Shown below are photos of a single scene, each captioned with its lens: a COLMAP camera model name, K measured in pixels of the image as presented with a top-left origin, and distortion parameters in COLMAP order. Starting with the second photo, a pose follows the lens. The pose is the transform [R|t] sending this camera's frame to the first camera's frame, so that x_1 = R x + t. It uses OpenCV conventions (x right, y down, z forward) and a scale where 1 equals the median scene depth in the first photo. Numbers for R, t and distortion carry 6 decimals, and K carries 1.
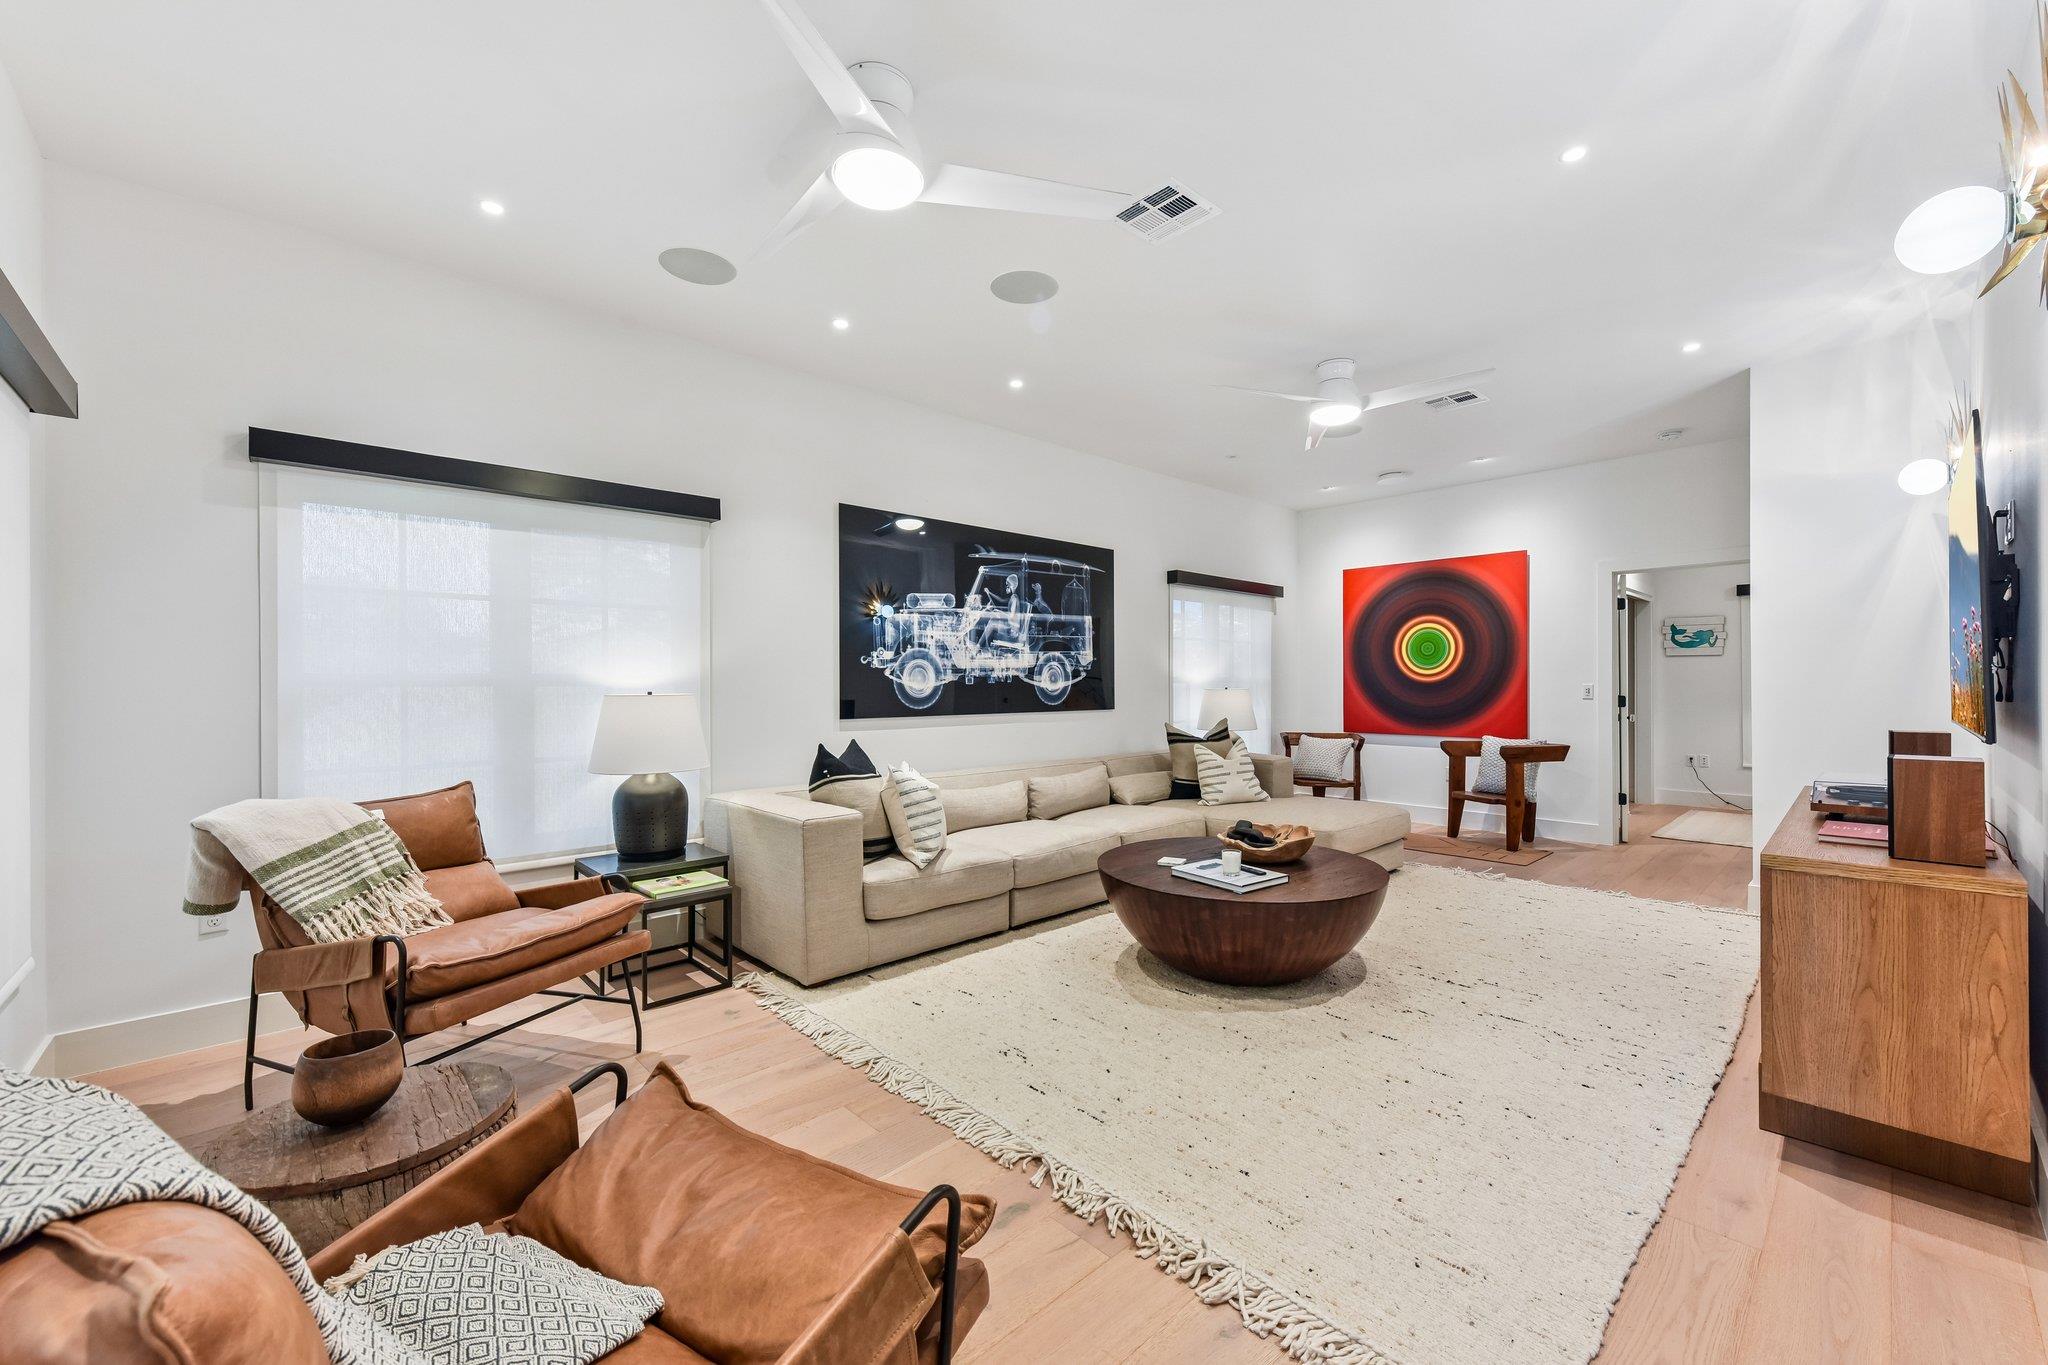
lens RADIAL K [[804.2, 0, 1031.5], [0, 804.2, 680.1], [0, 0, 1]] dist [0.004245, -0.001746]
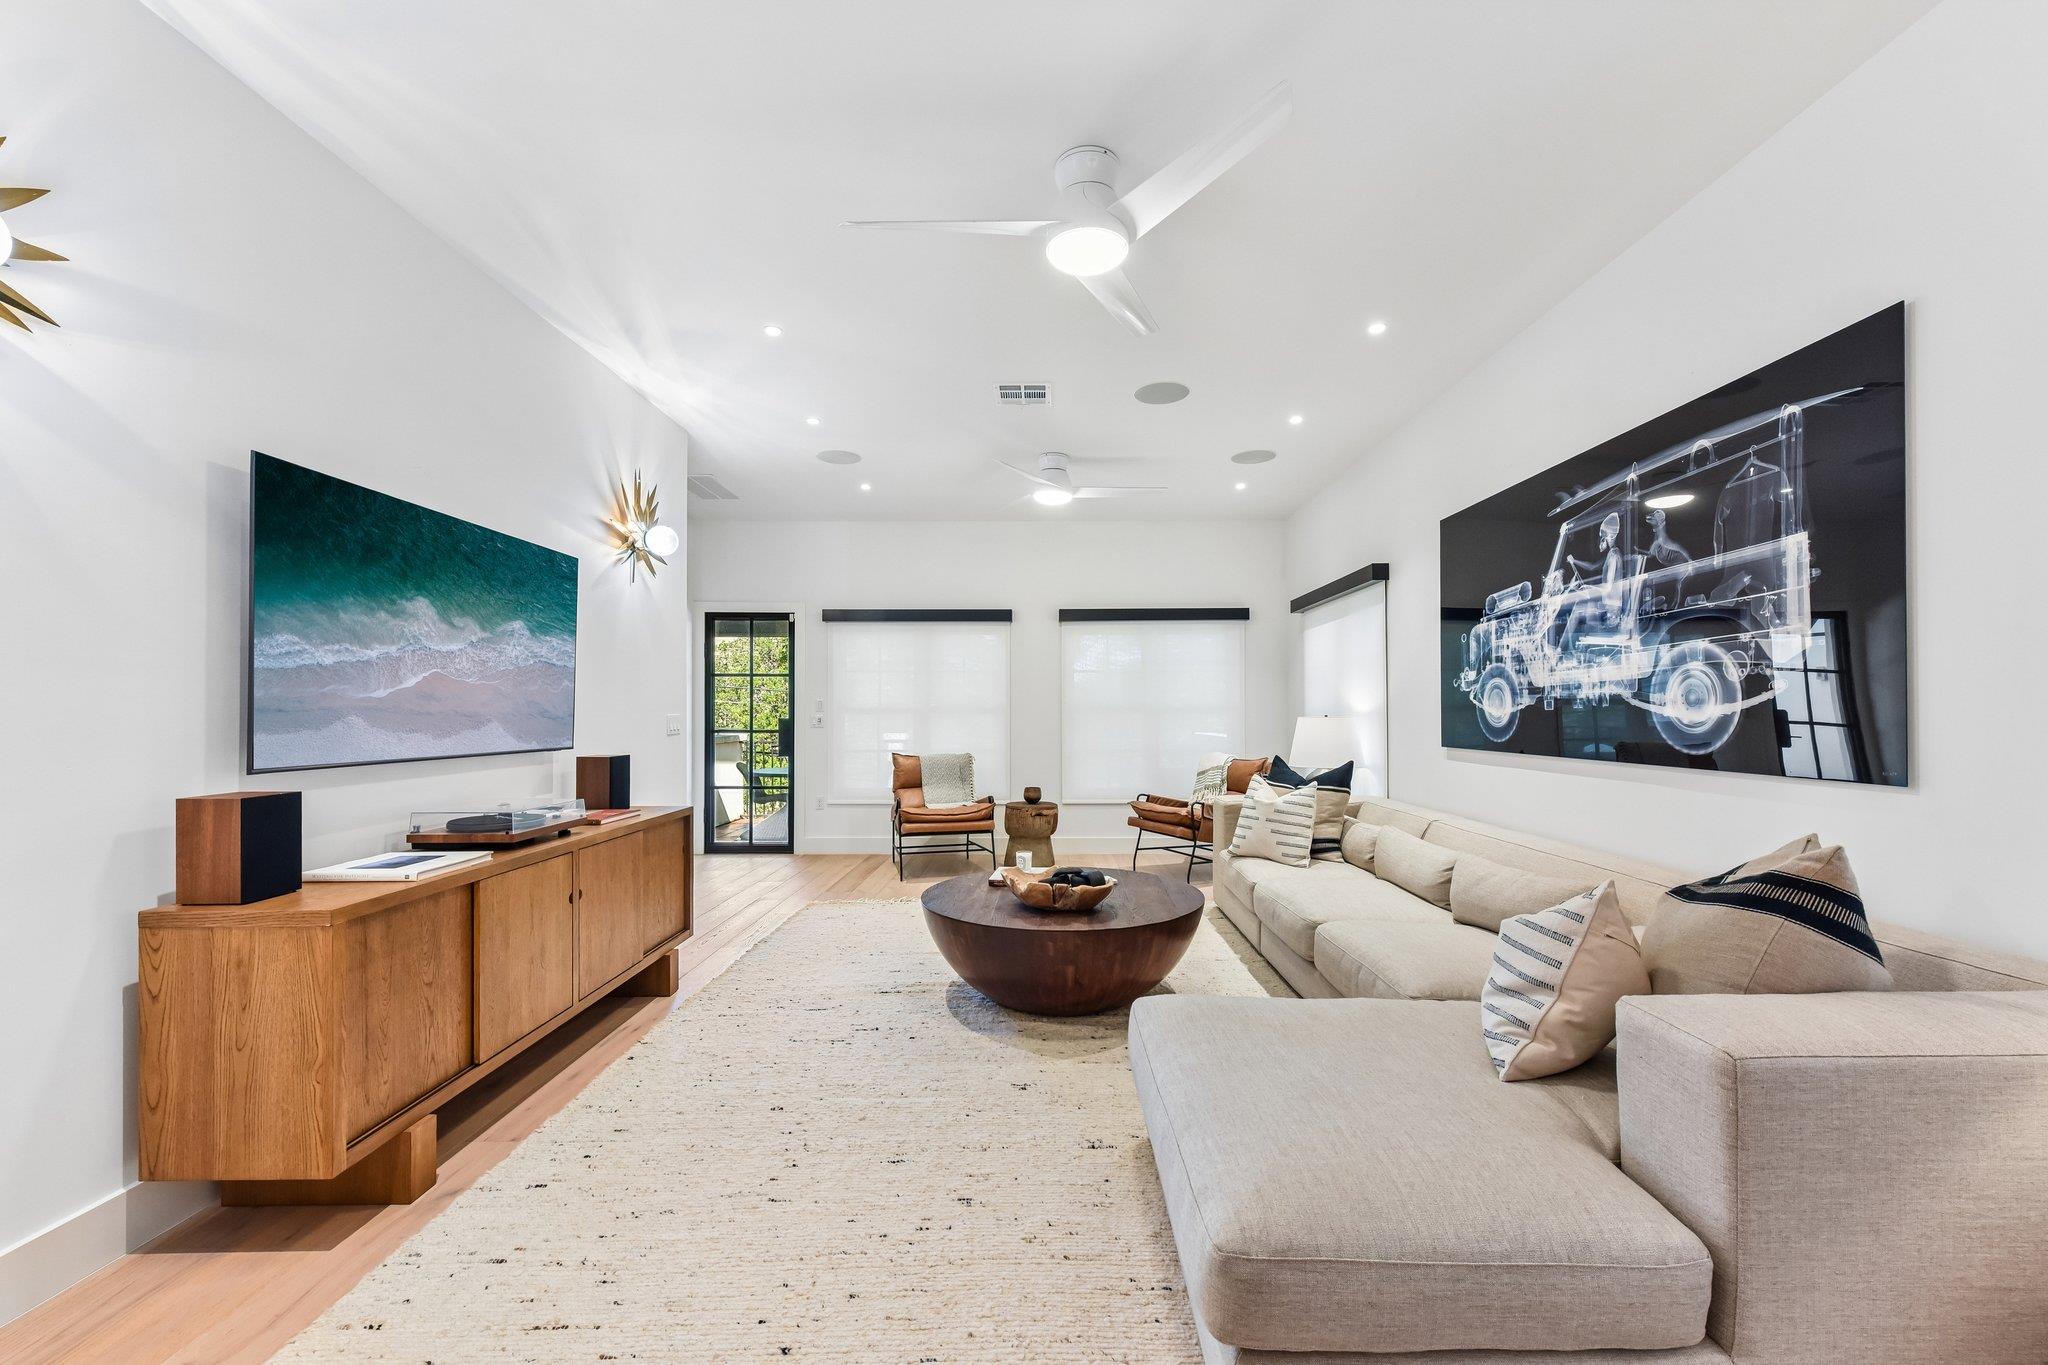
lens RADIAL K [[804.2, 0, 1029.2], [0, 804.2, 701.6], [0, 0, 1]] dist [0.004245, -0.001746]
pose [[-0.689703, -0.006537, -0.724063, 0.677695], [0.004018, 0.999909, -0.012855, 0.004767], [0.724081, -0.011776, -0.689614, 1.119748]]
